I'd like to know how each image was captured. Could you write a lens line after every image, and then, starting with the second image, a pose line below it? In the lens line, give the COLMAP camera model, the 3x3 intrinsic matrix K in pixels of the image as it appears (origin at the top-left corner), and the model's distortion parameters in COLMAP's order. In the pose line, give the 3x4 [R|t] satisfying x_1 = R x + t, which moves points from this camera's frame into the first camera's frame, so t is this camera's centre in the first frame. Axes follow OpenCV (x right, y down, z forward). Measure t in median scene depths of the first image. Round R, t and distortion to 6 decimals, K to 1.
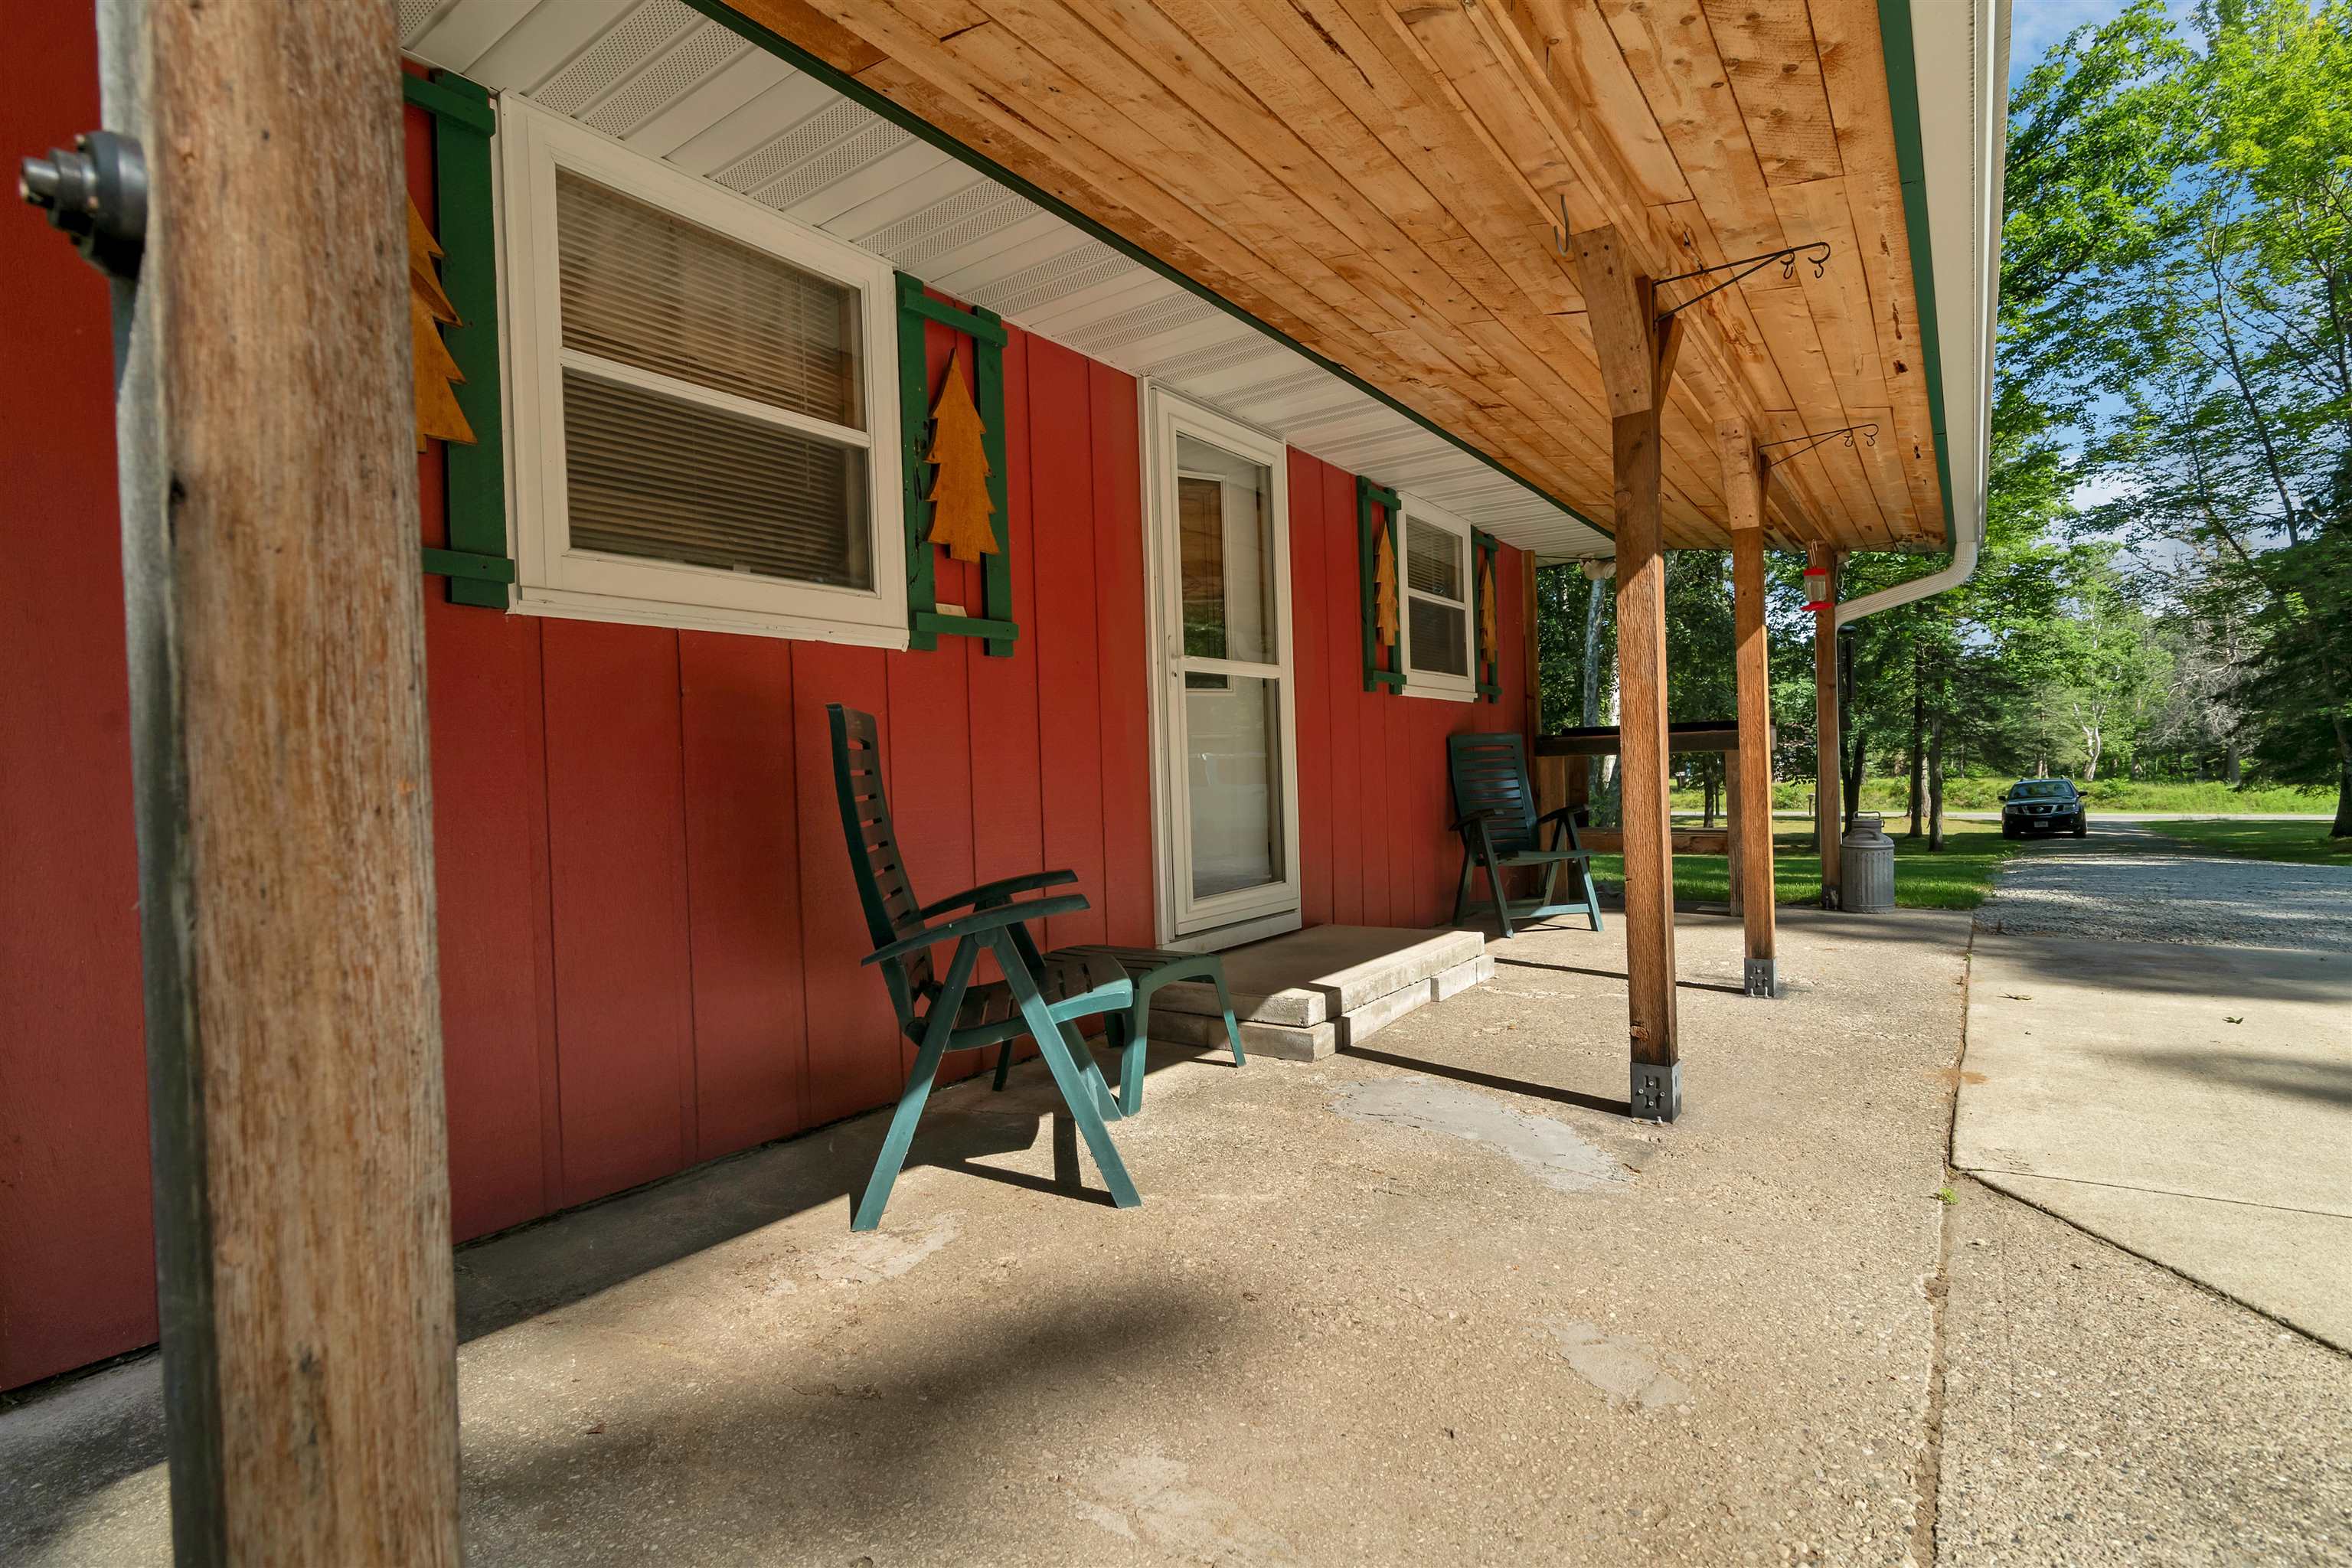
lens RADIAL K [[1081.0, 0, 1171.5], [0, 1081.0, 790.4], [0, 0, 1]] dist [-0.000971, 0.000409]
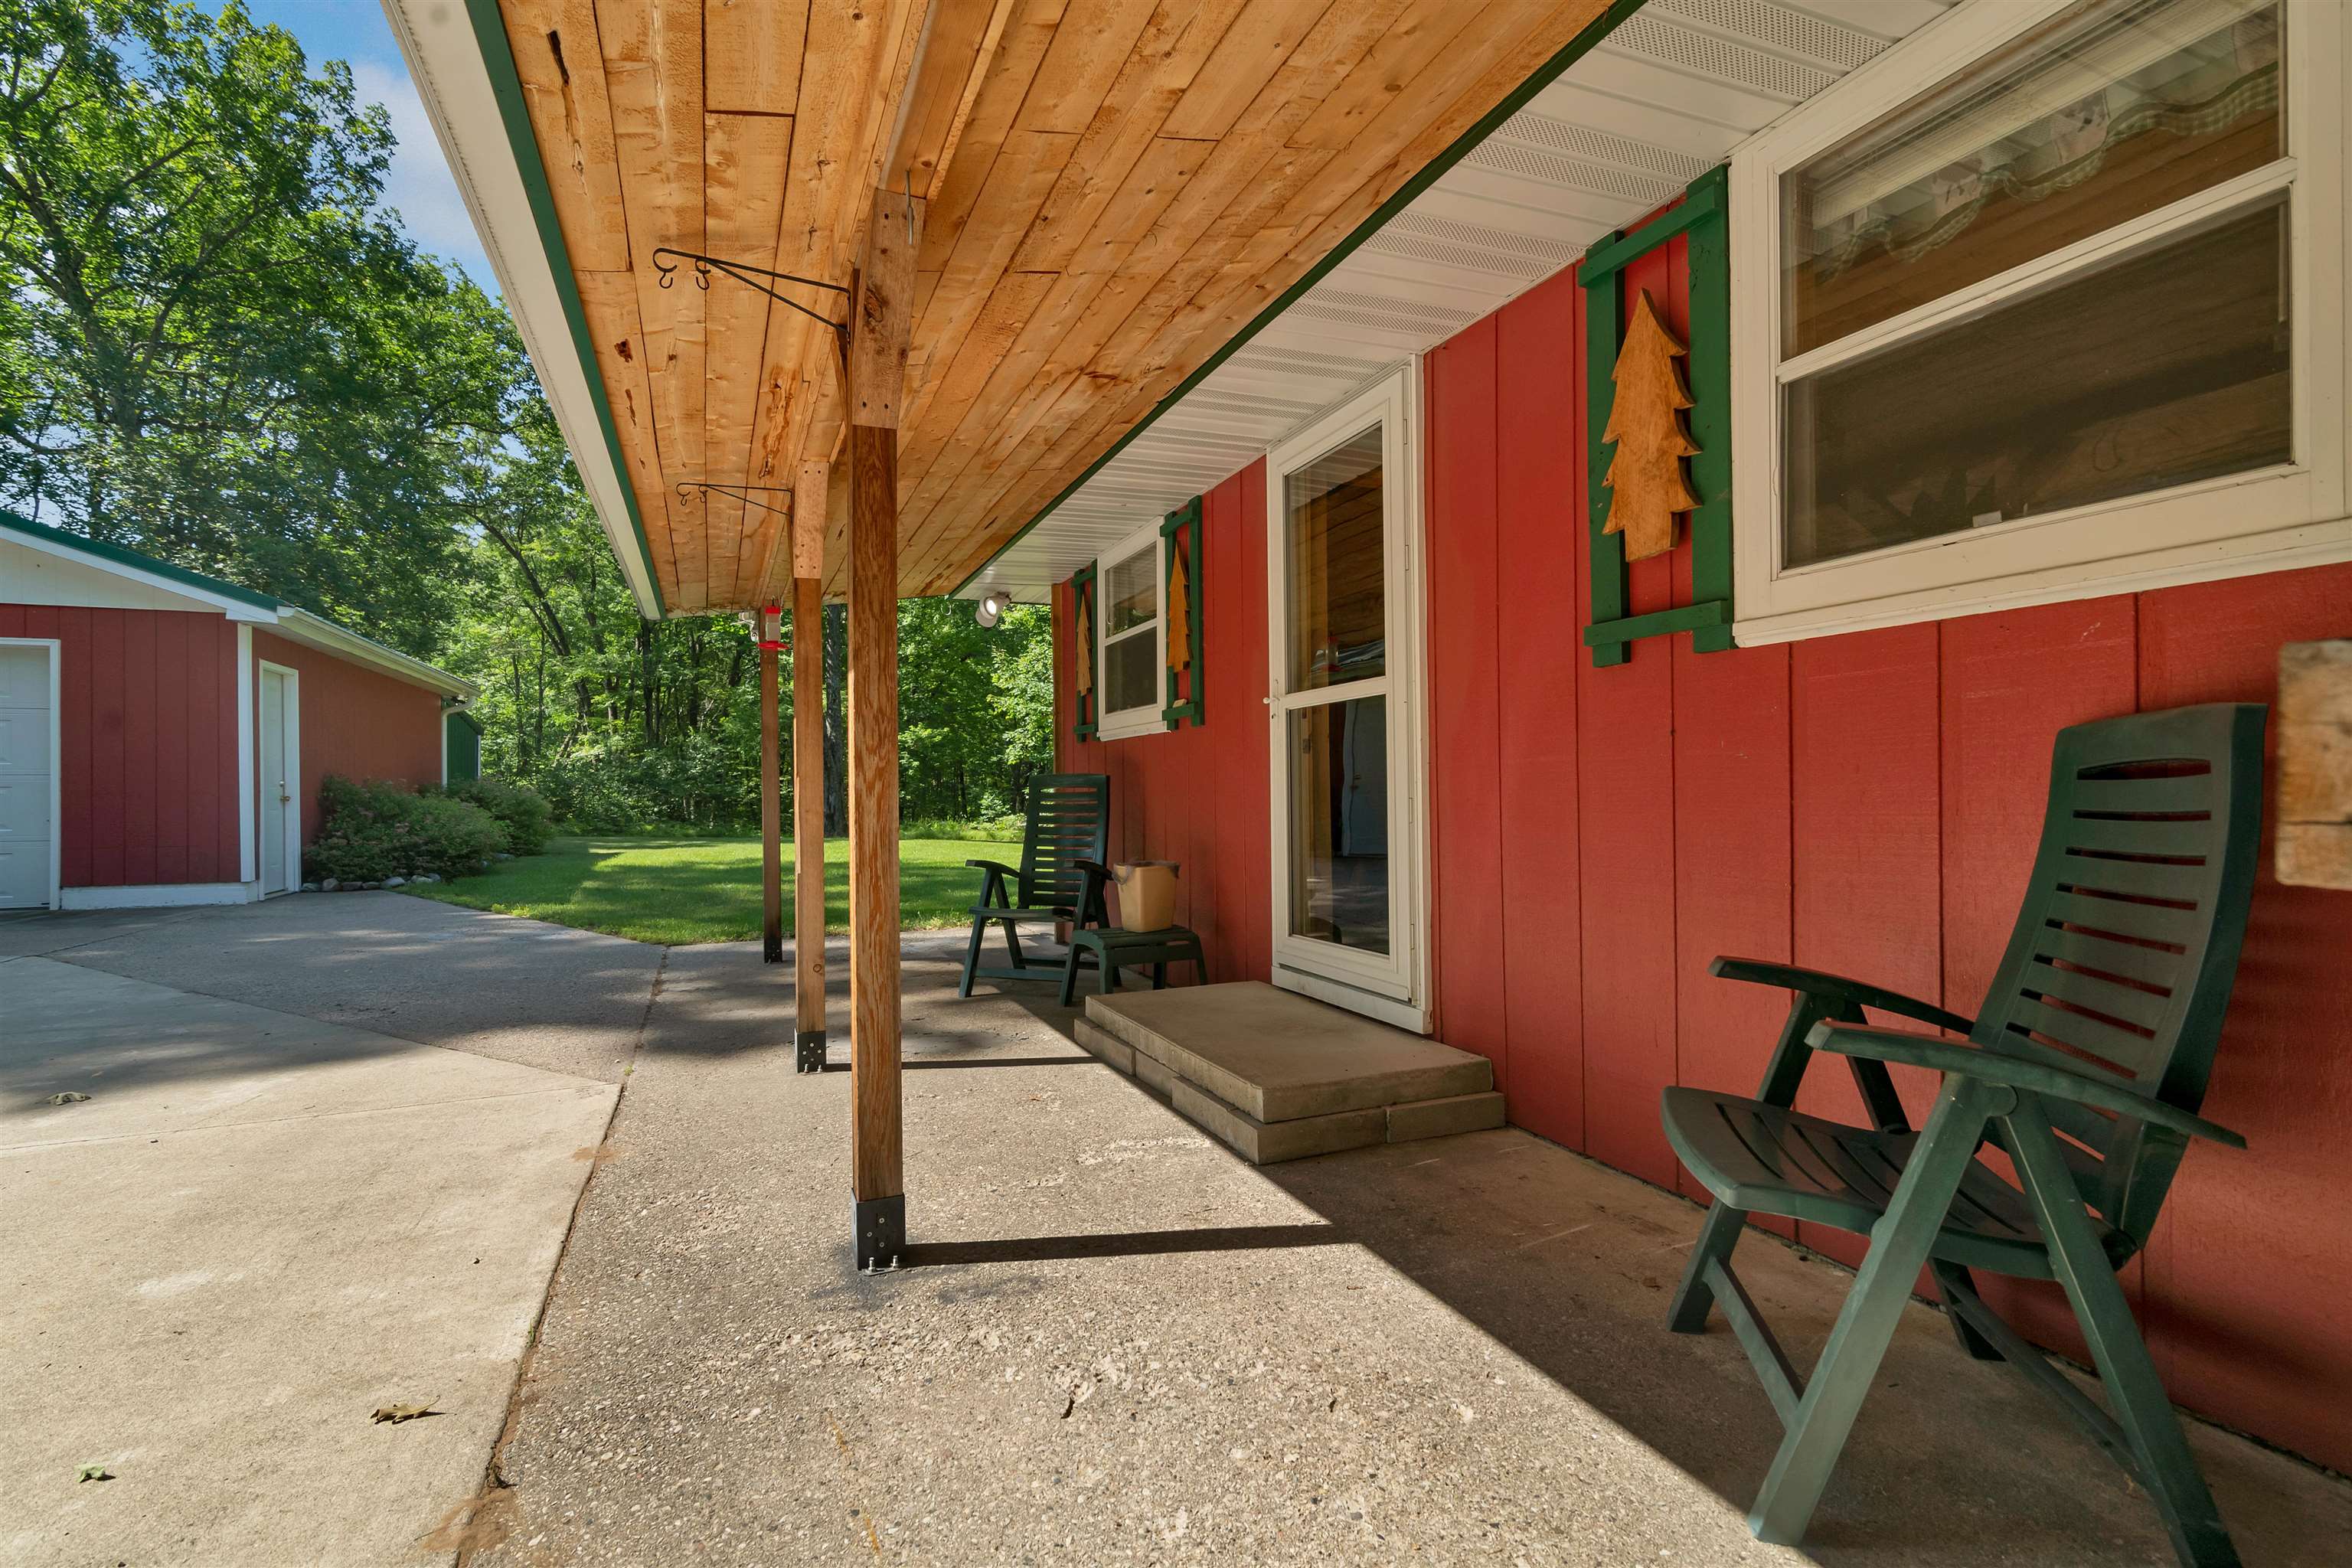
lens RADIAL K [[1081.0, 0, 1177.4], [0, 1081.0, 794.5], [0, 0, 1]] dist [-0.000971, 0.000409]
pose [[-0.498208, 0.038950, -0.866182, 1.206584], [0.015571, 0.999231, 0.035977, -0.088207], [0.866918, 0.004437, -0.498432, 1.800226]]
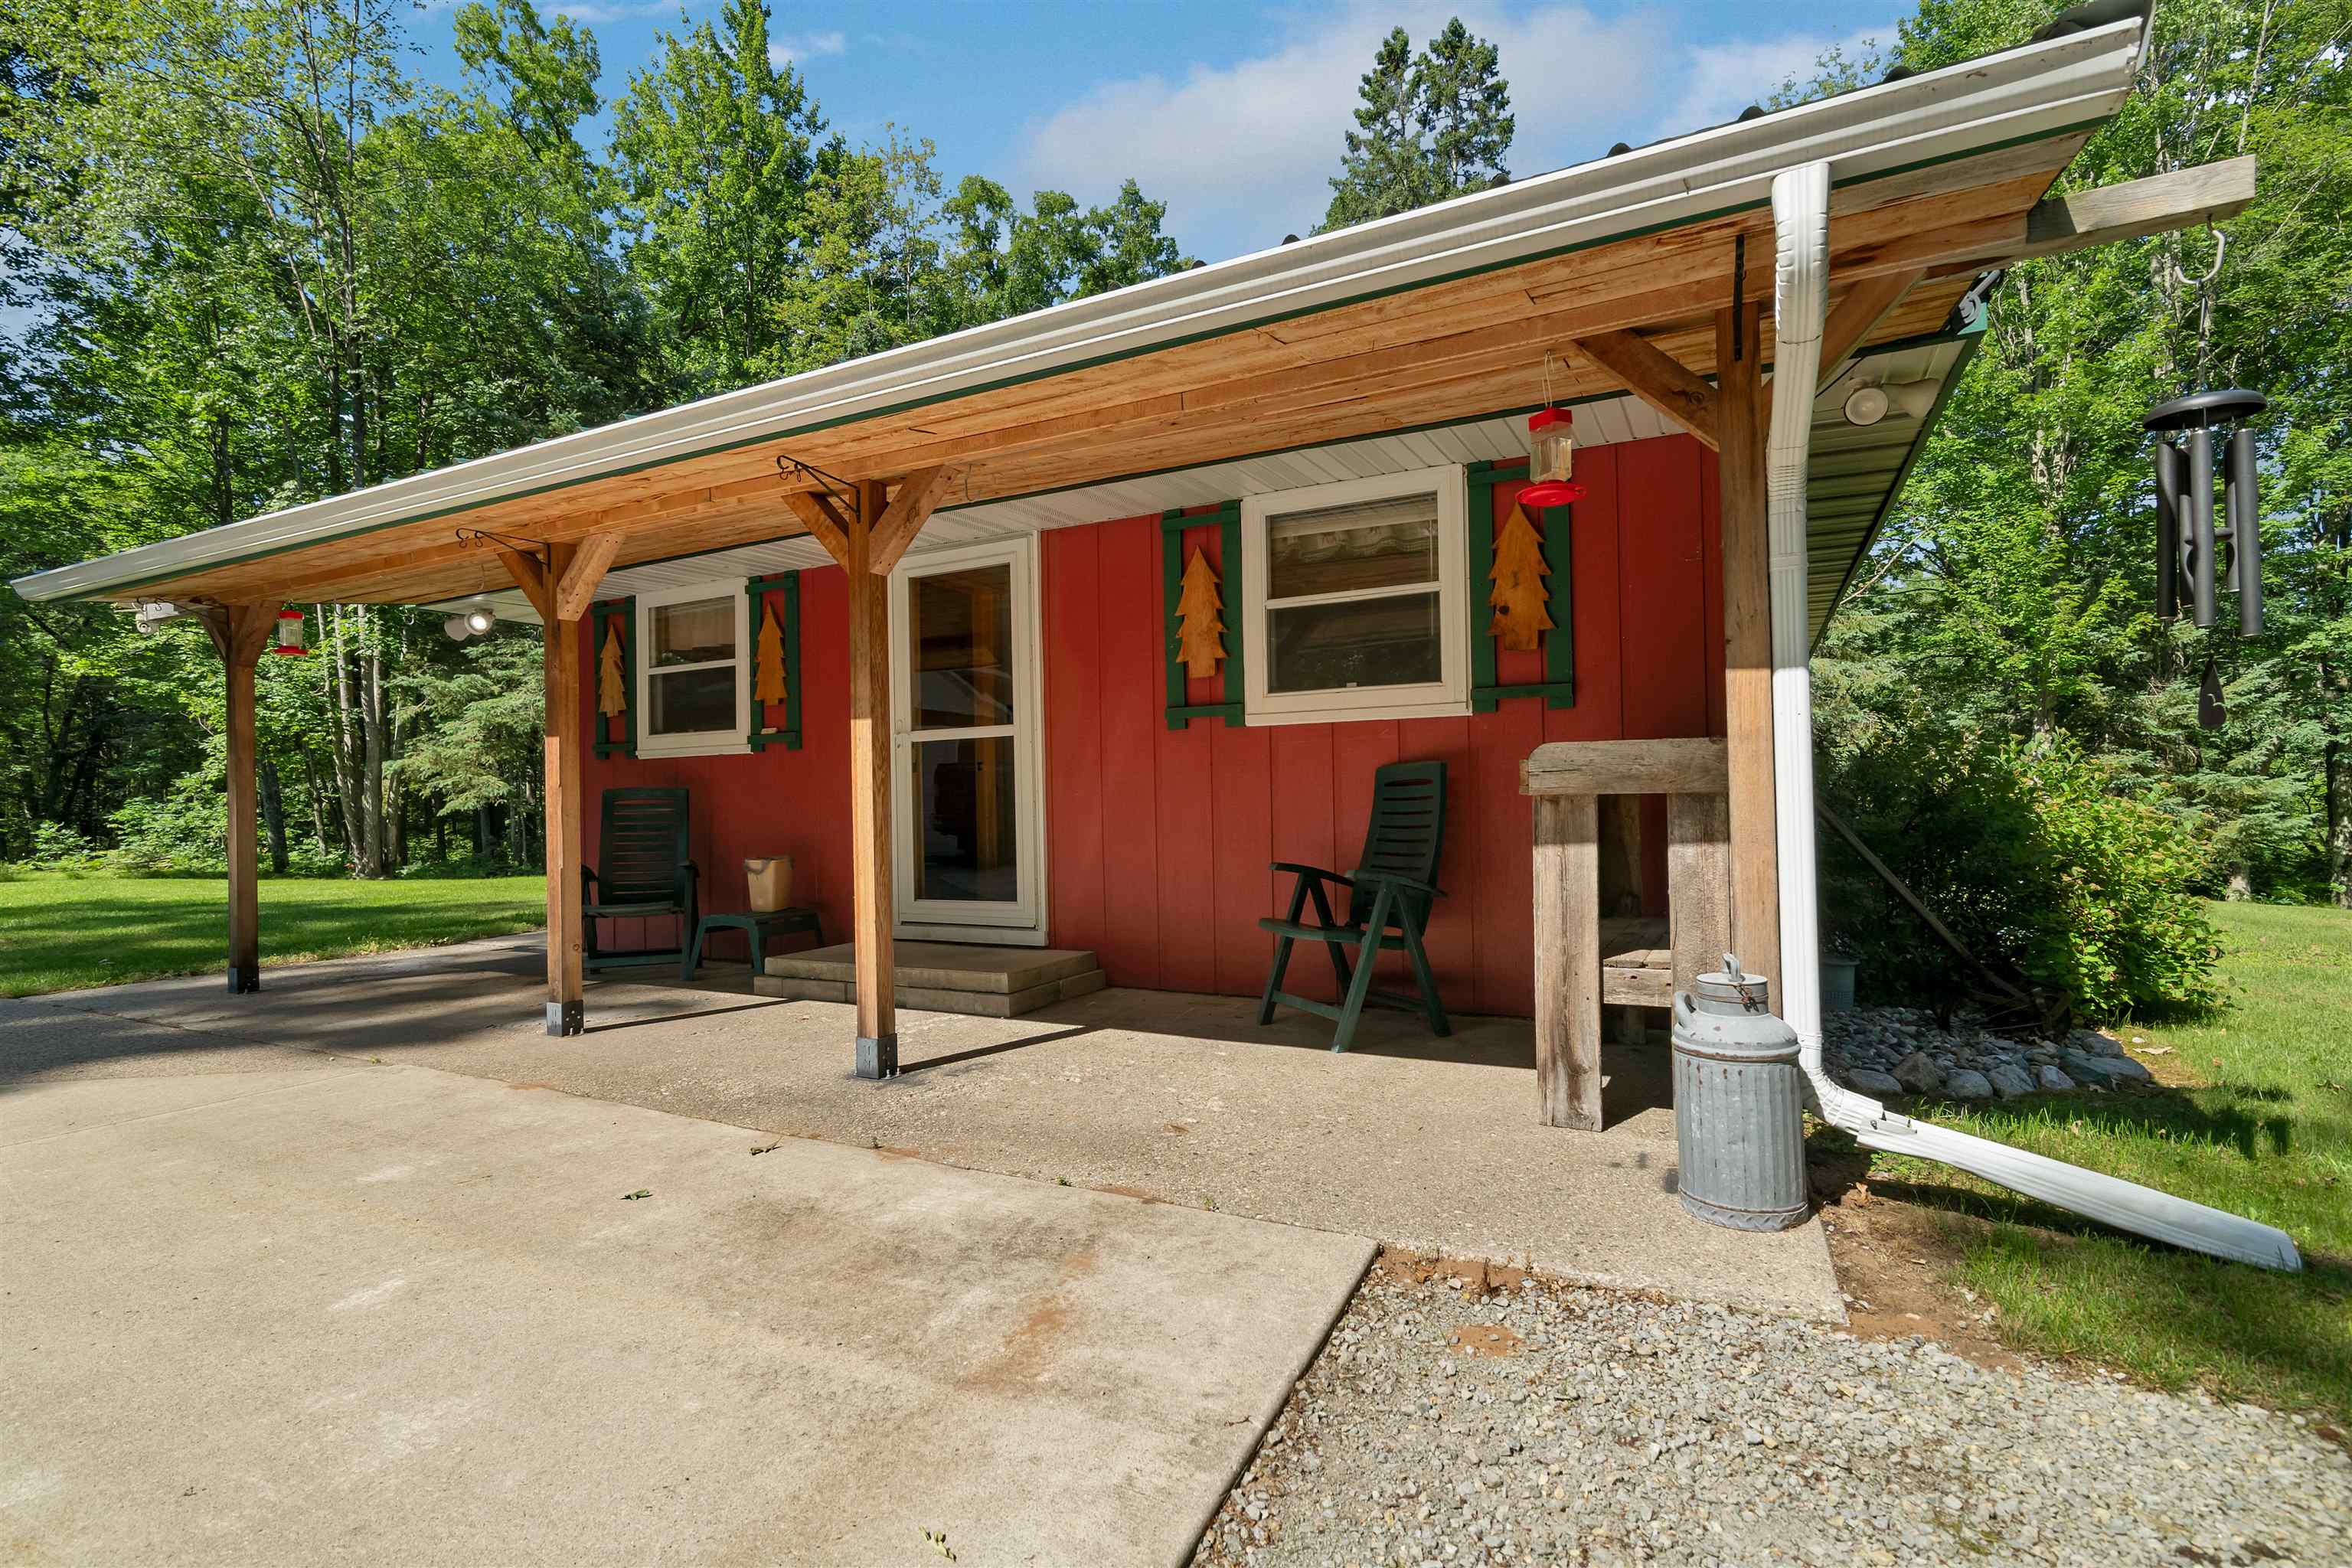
lens RADIAL K [[1081.0, 0, 1170.1], [0, 1081.0, 789.2], [0, 0, 1]] dist [-0.000971, 0.000409]
pose [[0.168331, 0.015851, -0.985603, 1.906787], [0.001536, 0.999865, 0.016342, -0.089720], [0.985729, -0.004264, 0.168284, 1.390775]]
